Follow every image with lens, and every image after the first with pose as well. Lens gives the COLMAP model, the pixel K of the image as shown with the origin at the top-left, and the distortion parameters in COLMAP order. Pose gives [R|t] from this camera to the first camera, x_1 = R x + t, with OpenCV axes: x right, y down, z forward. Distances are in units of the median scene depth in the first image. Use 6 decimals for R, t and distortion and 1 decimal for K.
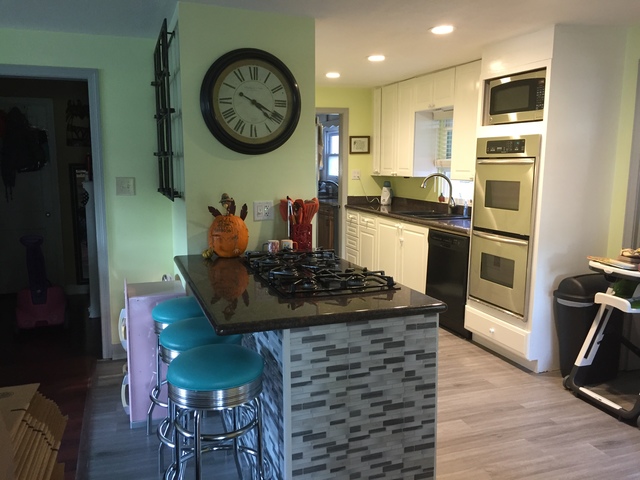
lens RADIAL K [[534.5, 0, 320.0], [0, 534.5, 240.0], [0, 0, 1]] dist [0.066754, -0.005459]
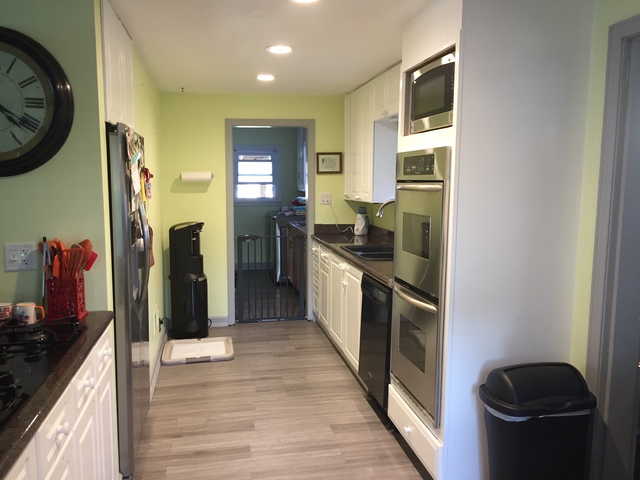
lens RADIAL K [[534.5, 0, 320.0], [0, 534.5, 240.0], [0, 0, 1]] dist [0.066754, -0.005459]
pose [[0.987305, 0.016176, -0.158010, 0.289400], [-0.021484, 0.999259, -0.031942, -0.046368], [0.157377, 0.034931, 0.986921, 0.269033]]
